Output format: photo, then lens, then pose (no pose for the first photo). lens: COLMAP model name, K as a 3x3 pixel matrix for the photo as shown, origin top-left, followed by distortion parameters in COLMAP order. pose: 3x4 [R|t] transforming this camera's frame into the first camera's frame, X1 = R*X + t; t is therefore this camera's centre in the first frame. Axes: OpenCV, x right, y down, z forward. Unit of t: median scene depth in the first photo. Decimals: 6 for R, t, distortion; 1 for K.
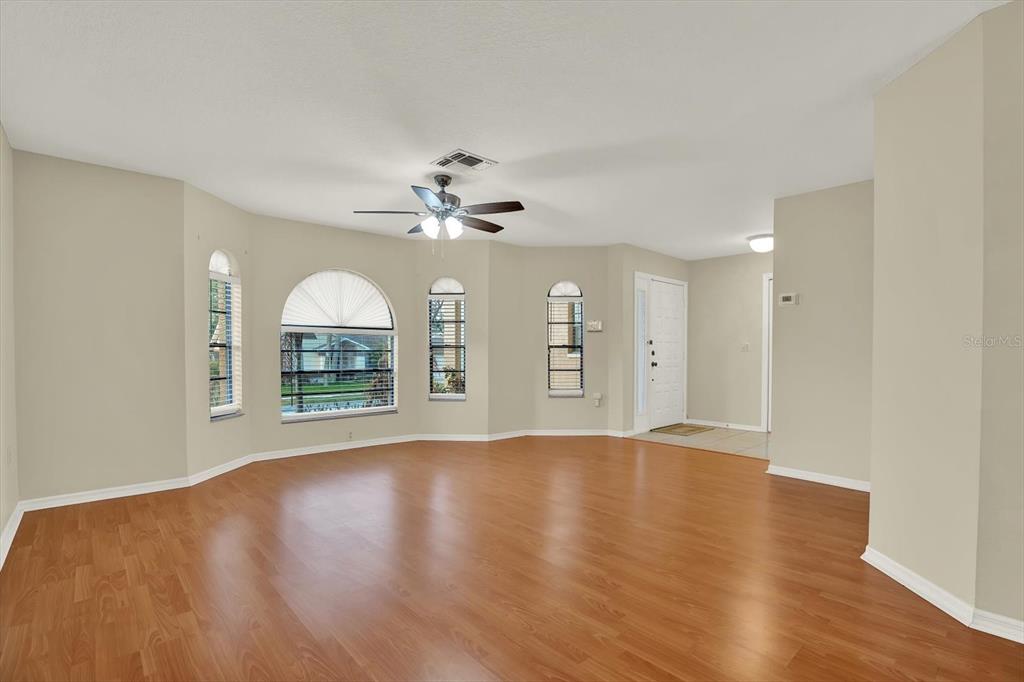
lens RADIAL K [[475.9, 0, 505.9], [0, 475.9, 344.4], [0, 0, 1]] dist [-0.018184, 0.000506]
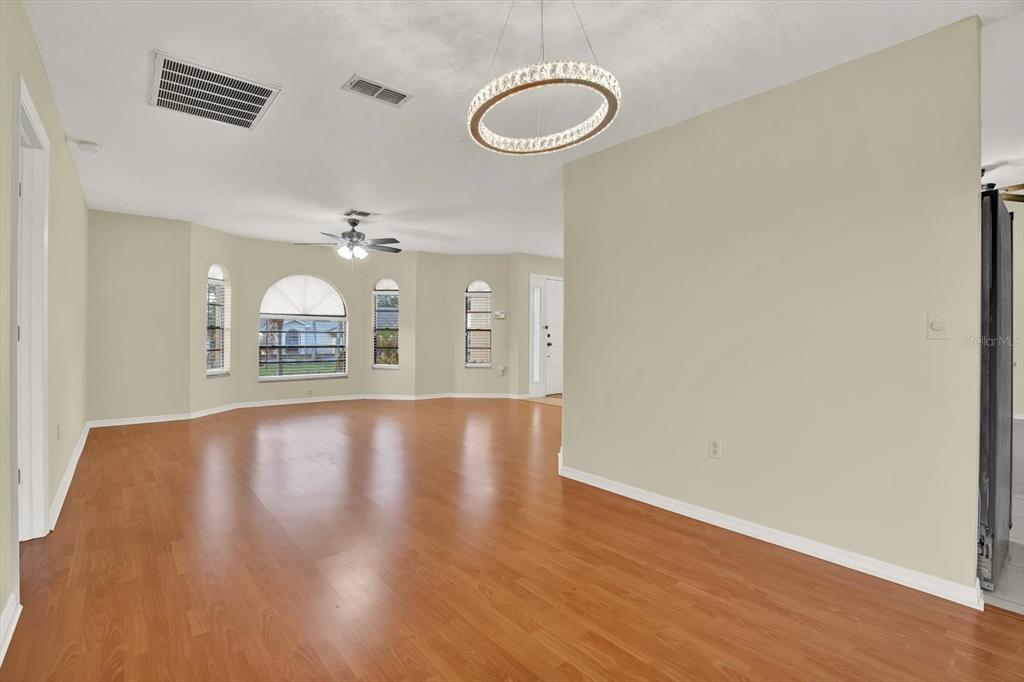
lens RADIAL K [[484.7, 0, 510.9], [0, 484.7, 318.9], [0, 0, 1]] dist [-0.002435, -0.000604]
pose [[0.998759, 0.006196, -0.049415, 0.309795], [-0.007040, 0.999832, -0.016912, -0.005020], [0.049302, 0.017239, 0.998635, -0.369042]]
